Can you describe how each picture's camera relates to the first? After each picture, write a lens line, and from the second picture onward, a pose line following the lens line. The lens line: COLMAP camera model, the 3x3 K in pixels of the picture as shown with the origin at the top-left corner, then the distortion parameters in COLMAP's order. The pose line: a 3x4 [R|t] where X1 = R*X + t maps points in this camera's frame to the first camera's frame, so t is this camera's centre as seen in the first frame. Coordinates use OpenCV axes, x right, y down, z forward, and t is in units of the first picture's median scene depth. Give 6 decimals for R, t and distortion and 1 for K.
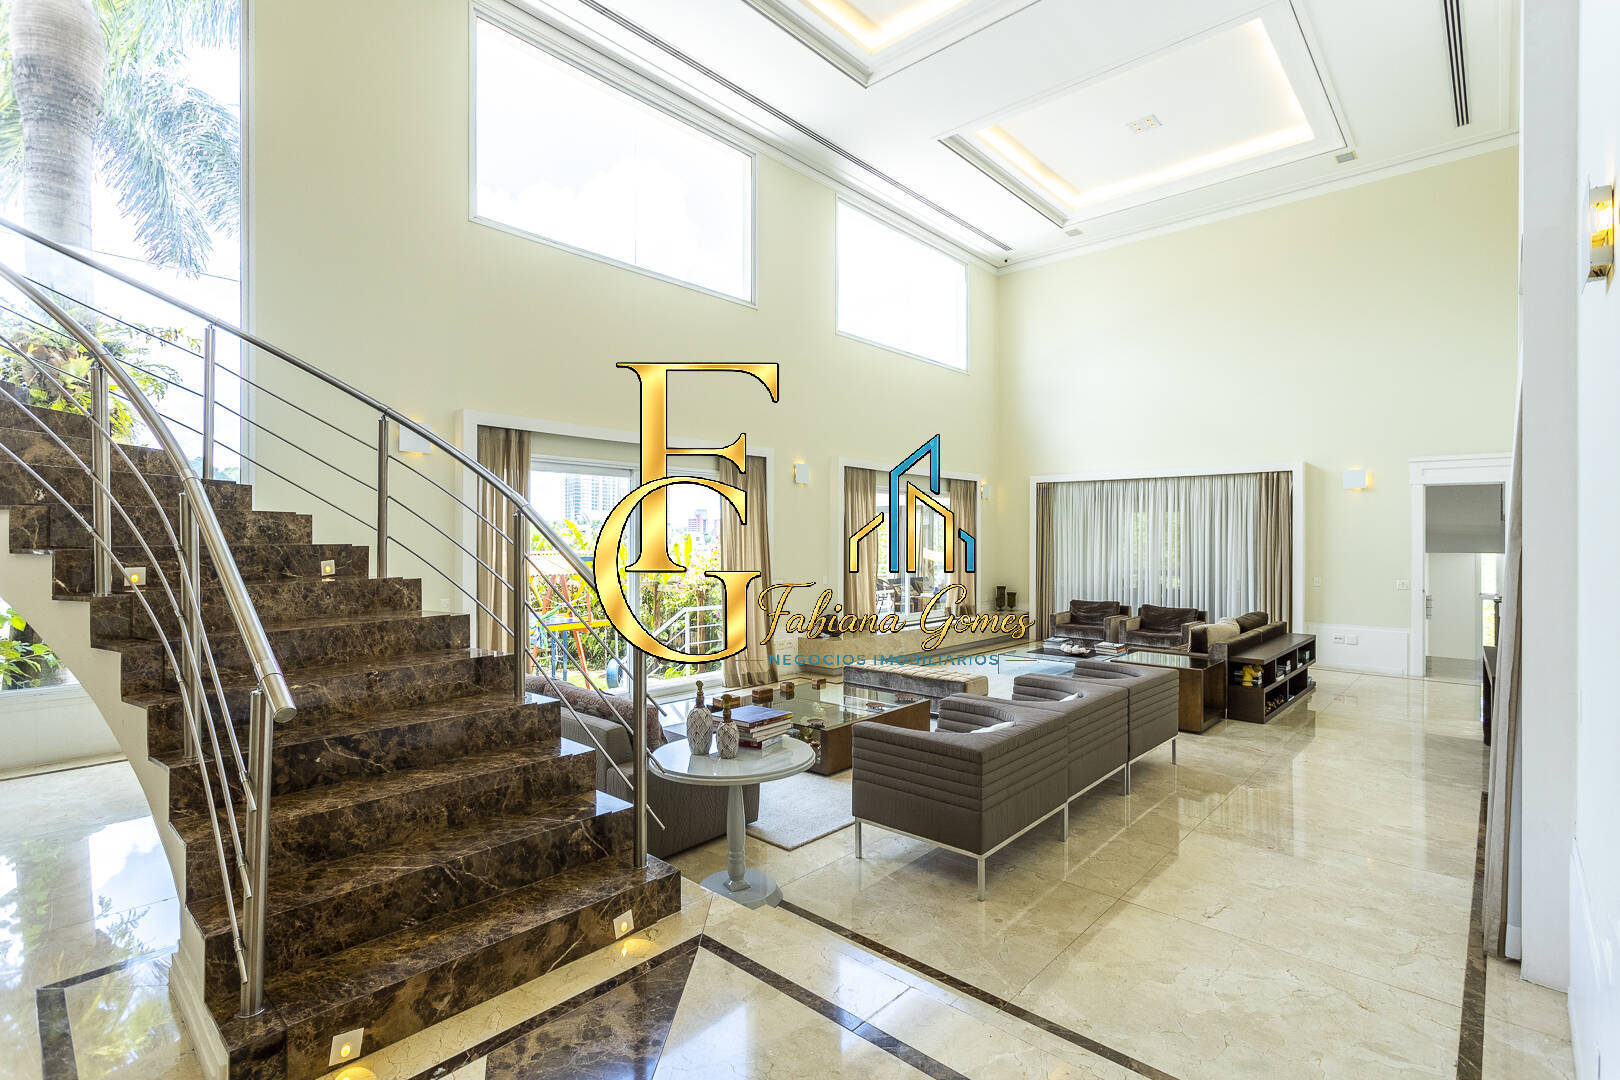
lens RADIAL K [[766.7, 0, 819.7], [0, 766.7, 499.5], [0, 0, 1]] dist [0.003962, 0.000985]
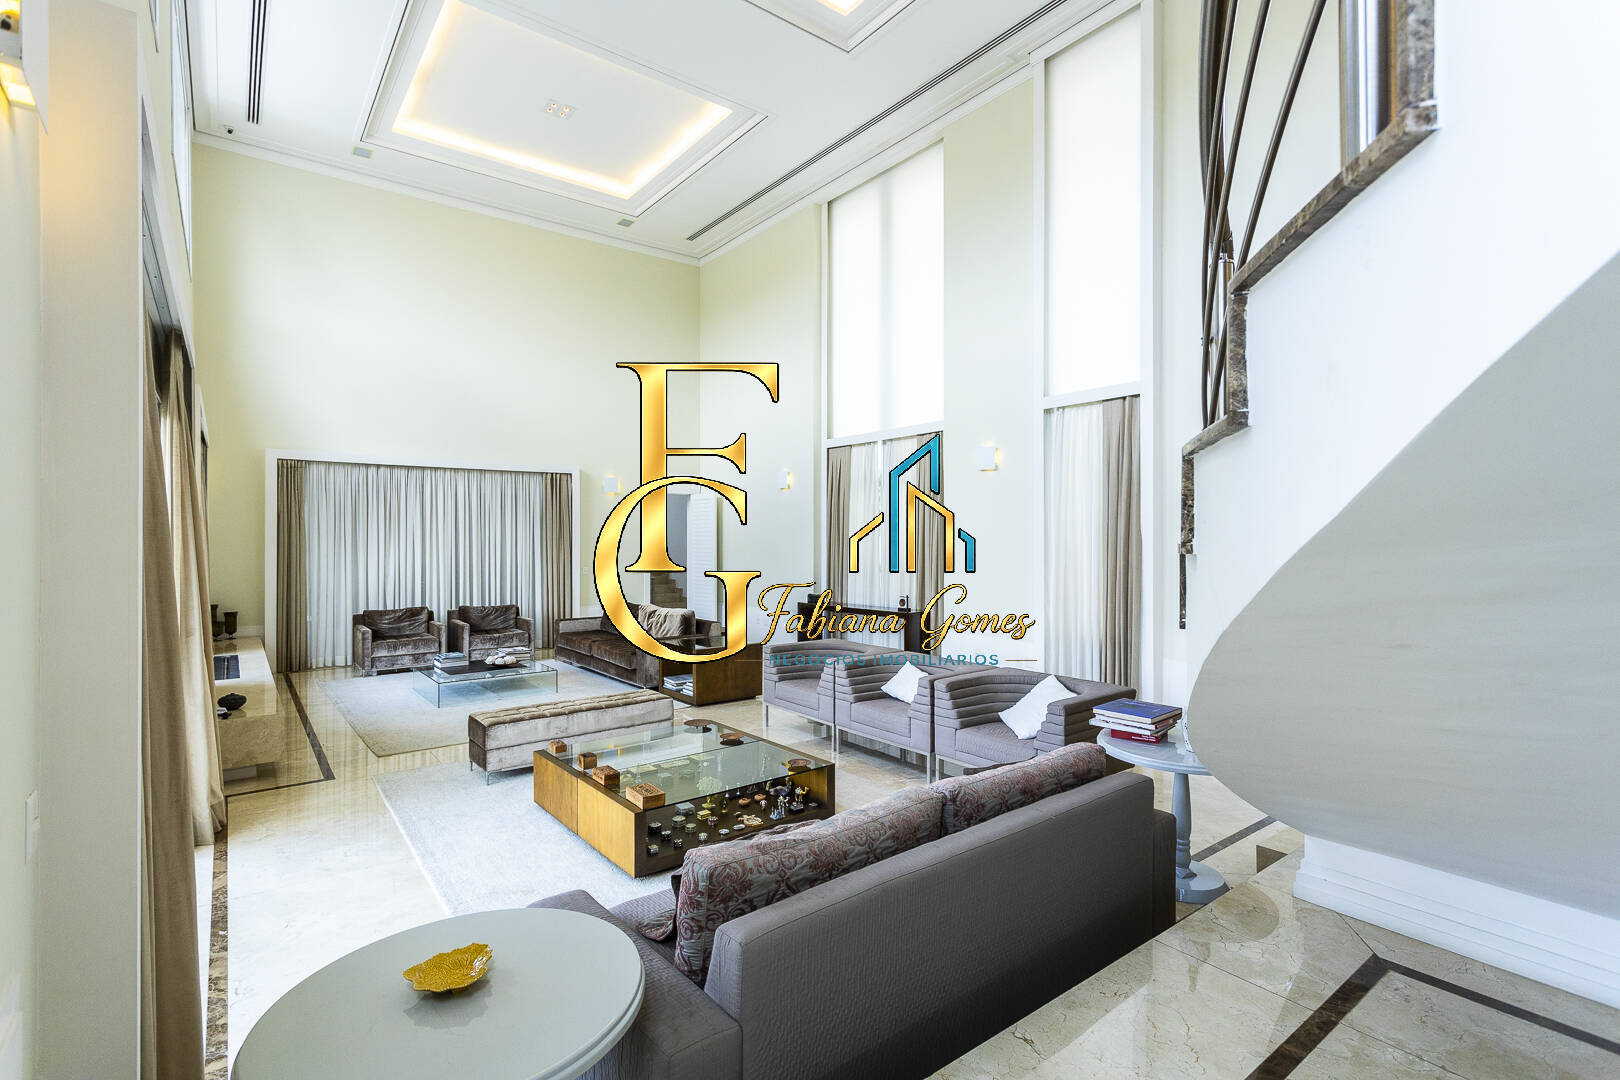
lens RADIAL K [[766.7, 0, 812.3], [0, 766.7, 537.8], [0, 0, 1]] dist [0.003962, 0.000985]
pose [[0.172866, -0.011495, 0.984878, -0.450137], [-0.050842, 0.998495, 0.020578, 0.016051], [-0.983632, -0.053631, 0.172021, 0.468382]]
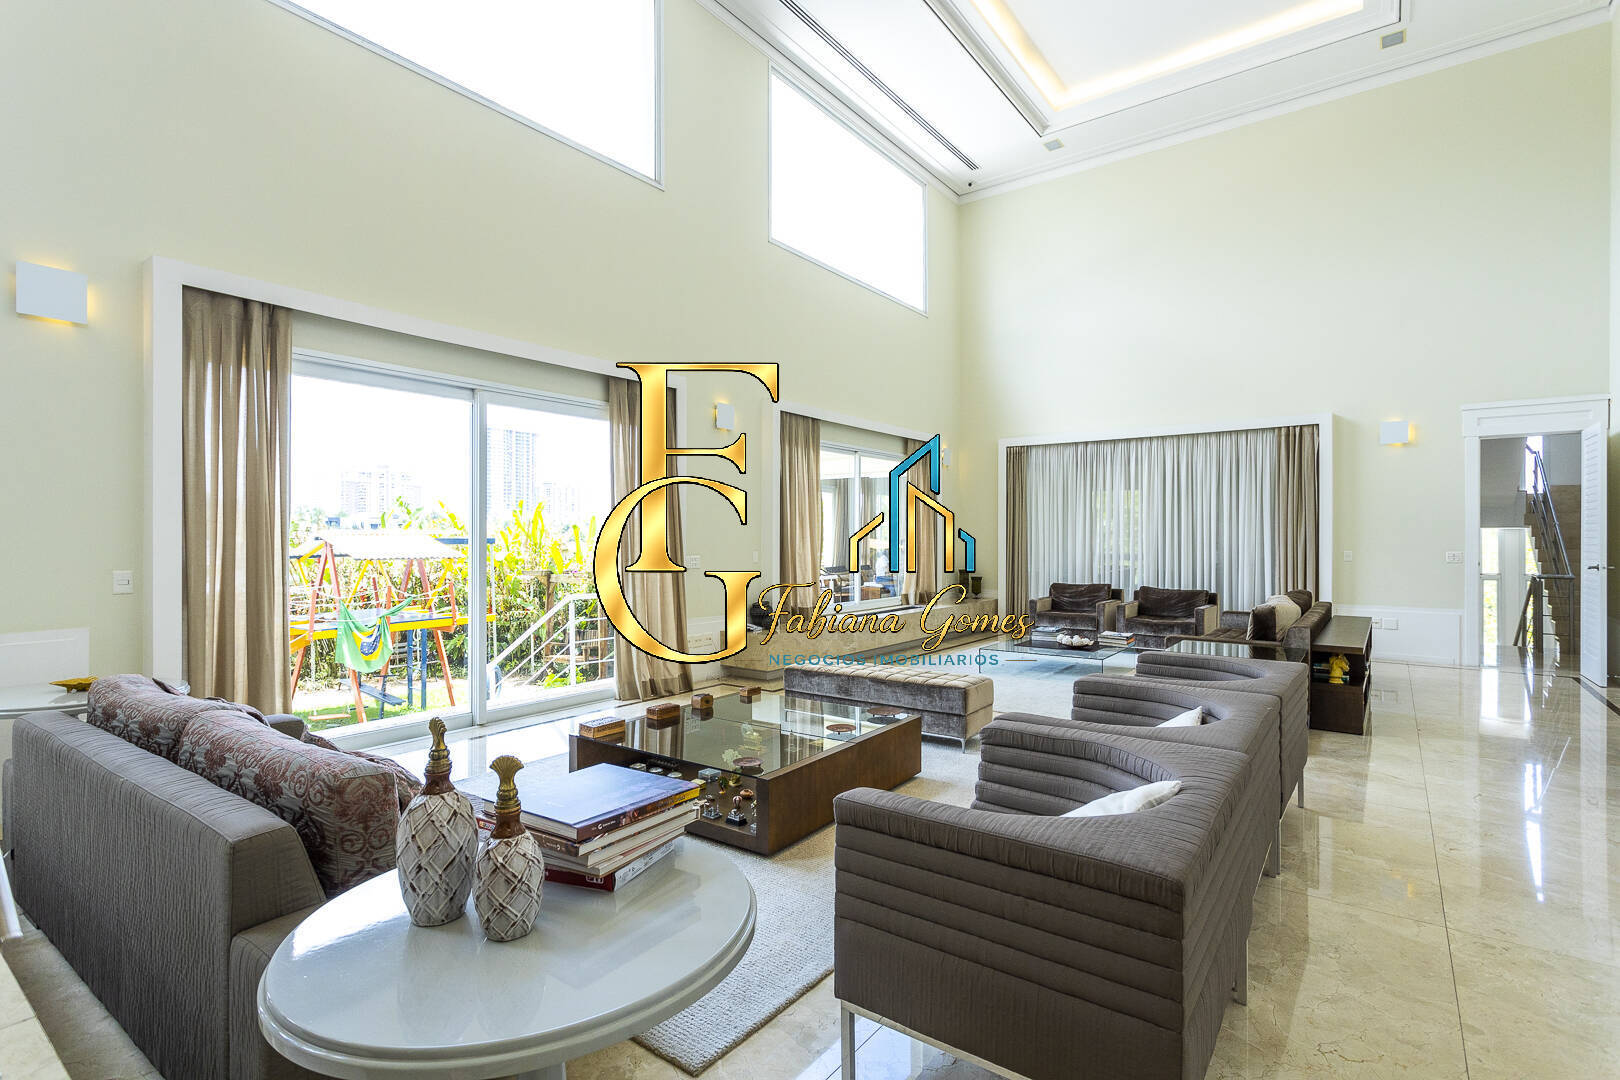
lens RADIAL K [[766.7, 0, 822.5], [0, 766.7, 532.8], [0, 0, 1]] dist [0.003962, 0.000985]
pose [[0.994903, -0.001981, 0.100813, -0.004052], [-0.002170, 0.999155, 0.041051, 0.048912], [-0.100810, -0.041060, 0.994058, 0.229300]]
